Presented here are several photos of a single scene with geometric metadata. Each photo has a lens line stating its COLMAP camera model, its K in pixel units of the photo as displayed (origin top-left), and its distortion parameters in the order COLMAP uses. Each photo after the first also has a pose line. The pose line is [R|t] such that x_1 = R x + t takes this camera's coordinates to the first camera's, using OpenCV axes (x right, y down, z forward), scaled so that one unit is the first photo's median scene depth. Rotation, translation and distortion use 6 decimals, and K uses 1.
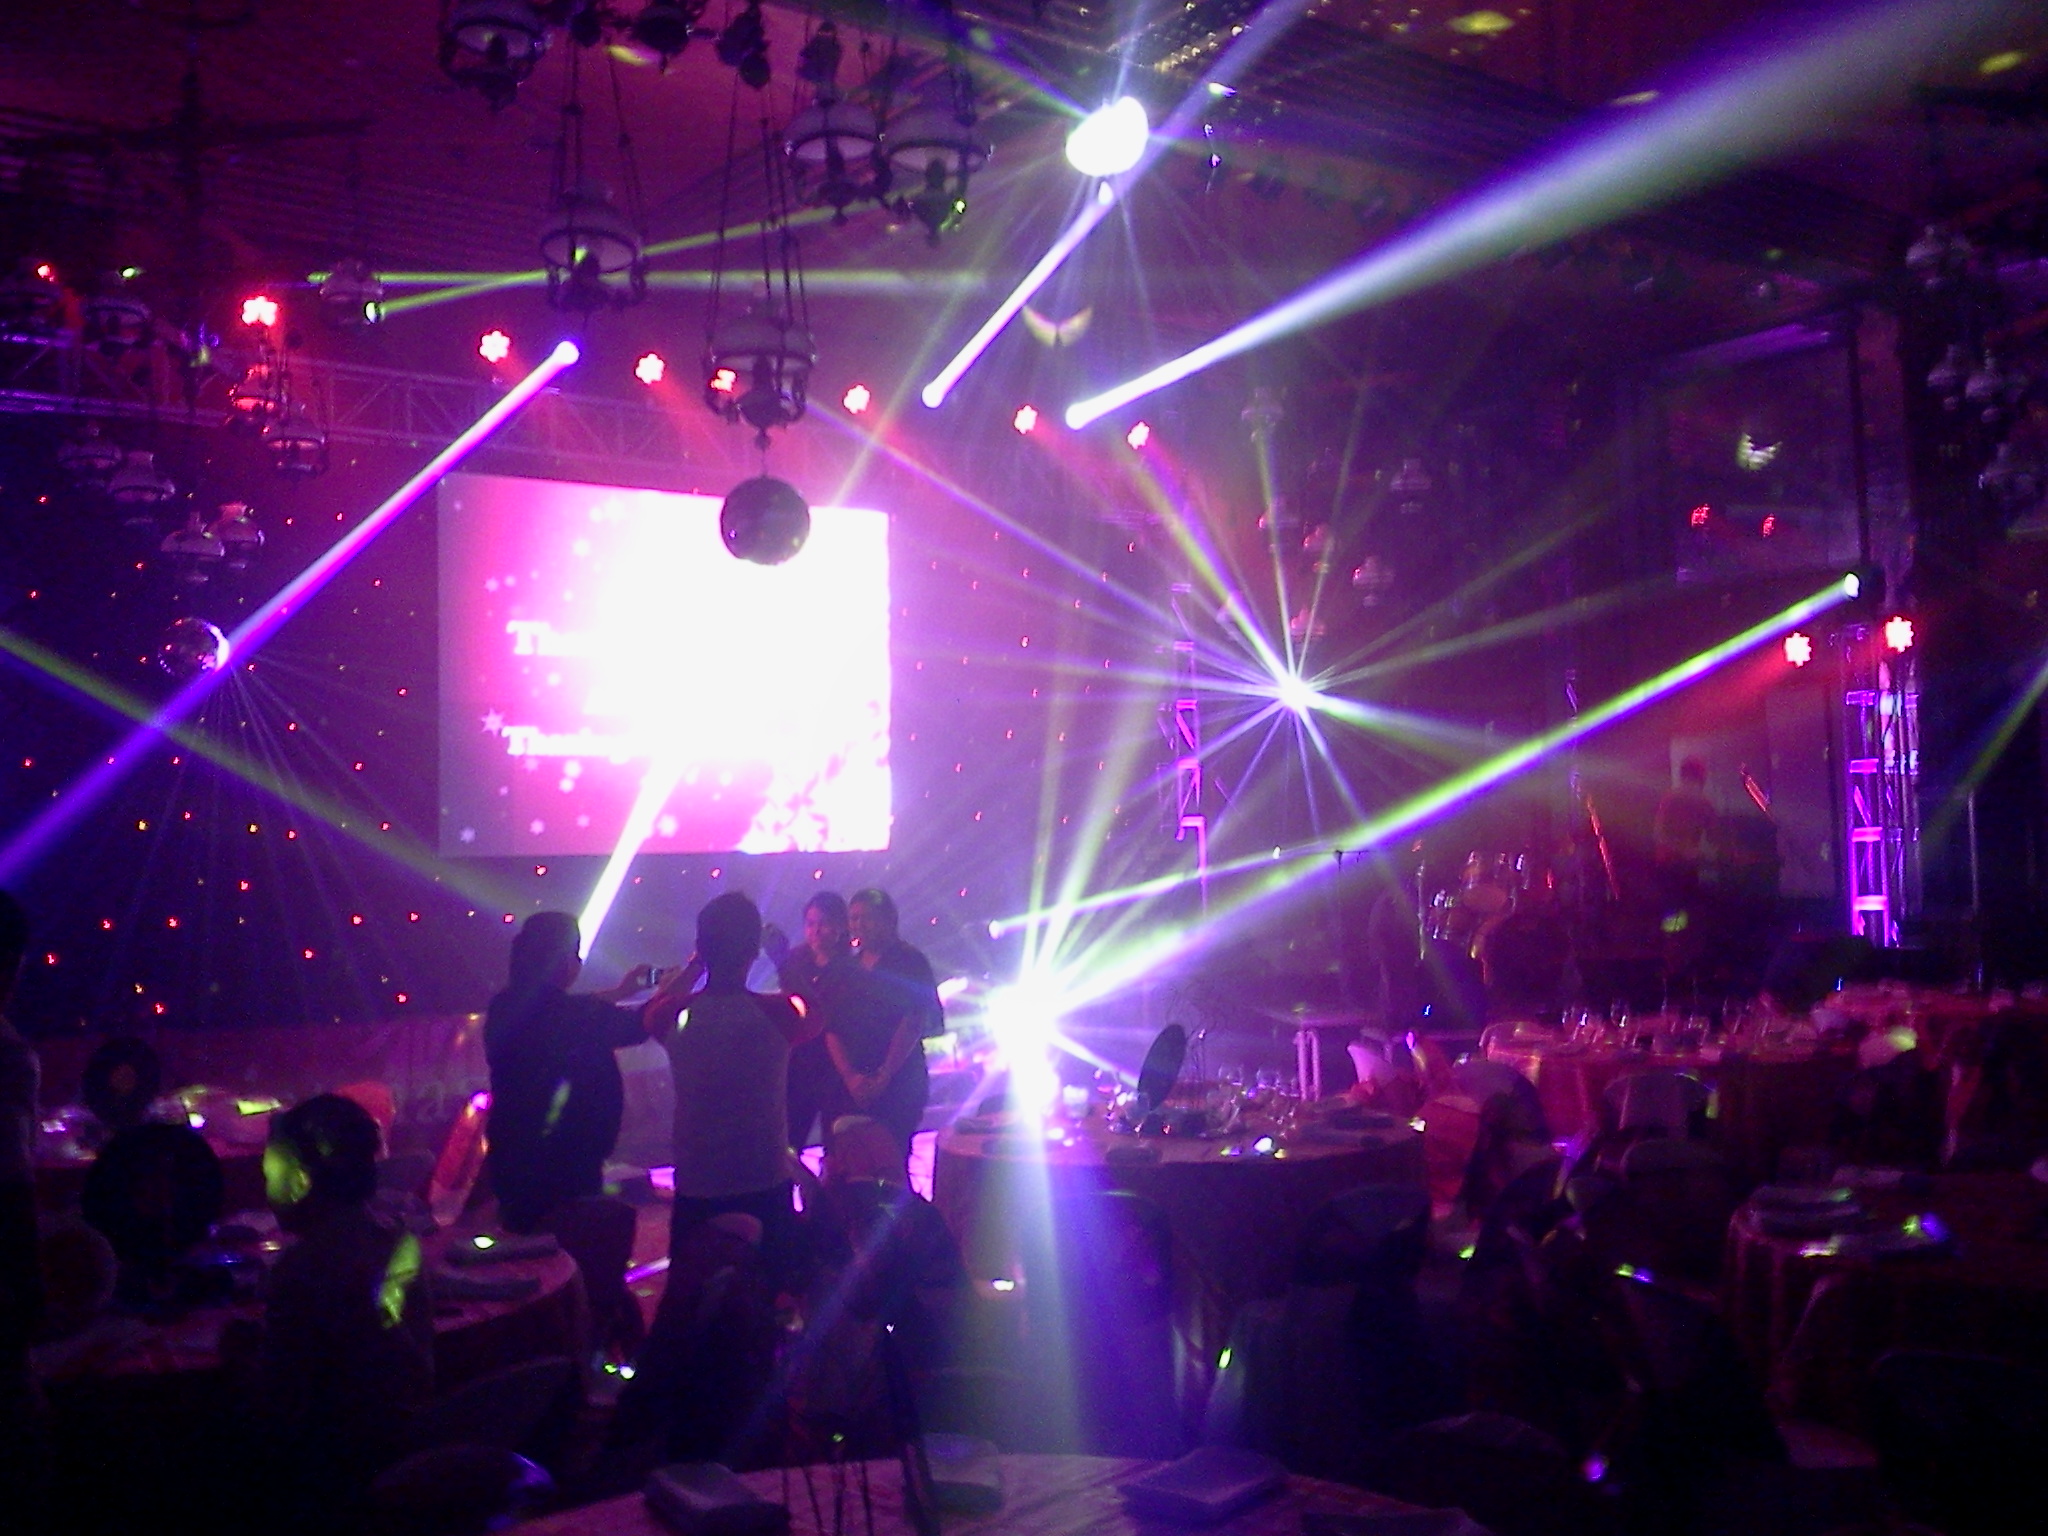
lens RADIAL K [[2147.1, 0, 1044.6], [0, 2147.1, 756.1], [0, 0, 1]] dist [0.098260, -0.327908]
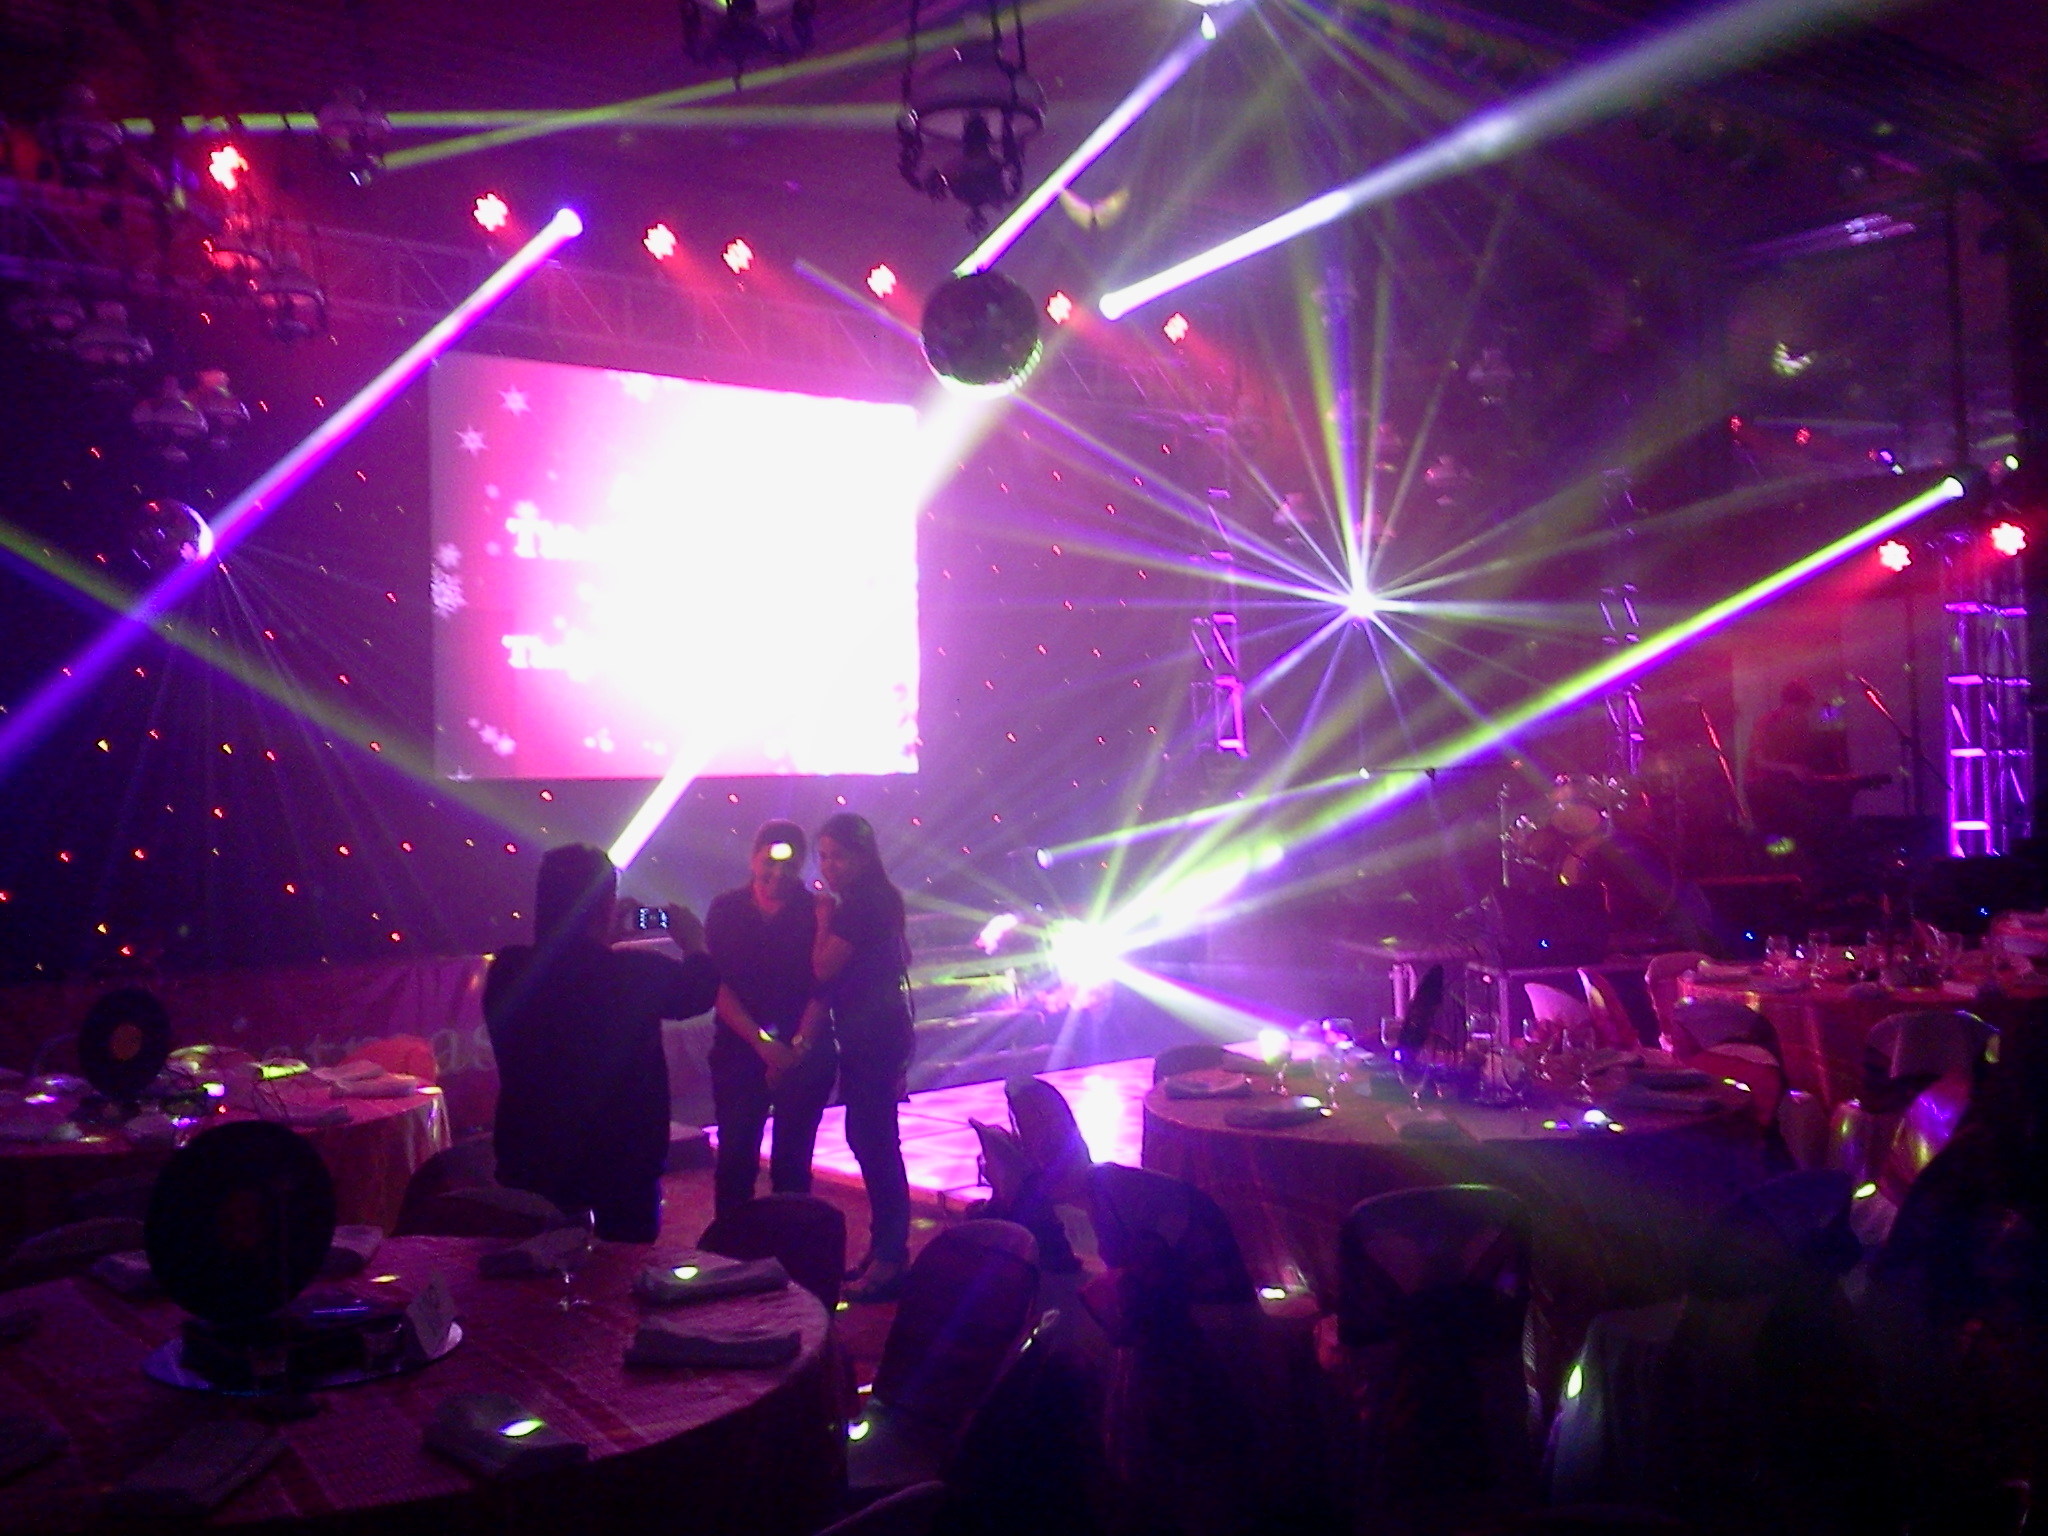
lens RADIAL K [[2009.3, 0, 1024.0], [0, 2009.3, 768.0], [0, 0, 1]] dist [0.005444, -0.116319]
pose [[0.998013, -0.002794, 0.062949, -0.091665], [0.000711, 0.999452, 0.033090, 0.014742], [-0.063007, -0.032979, 0.997468, 0.155716]]
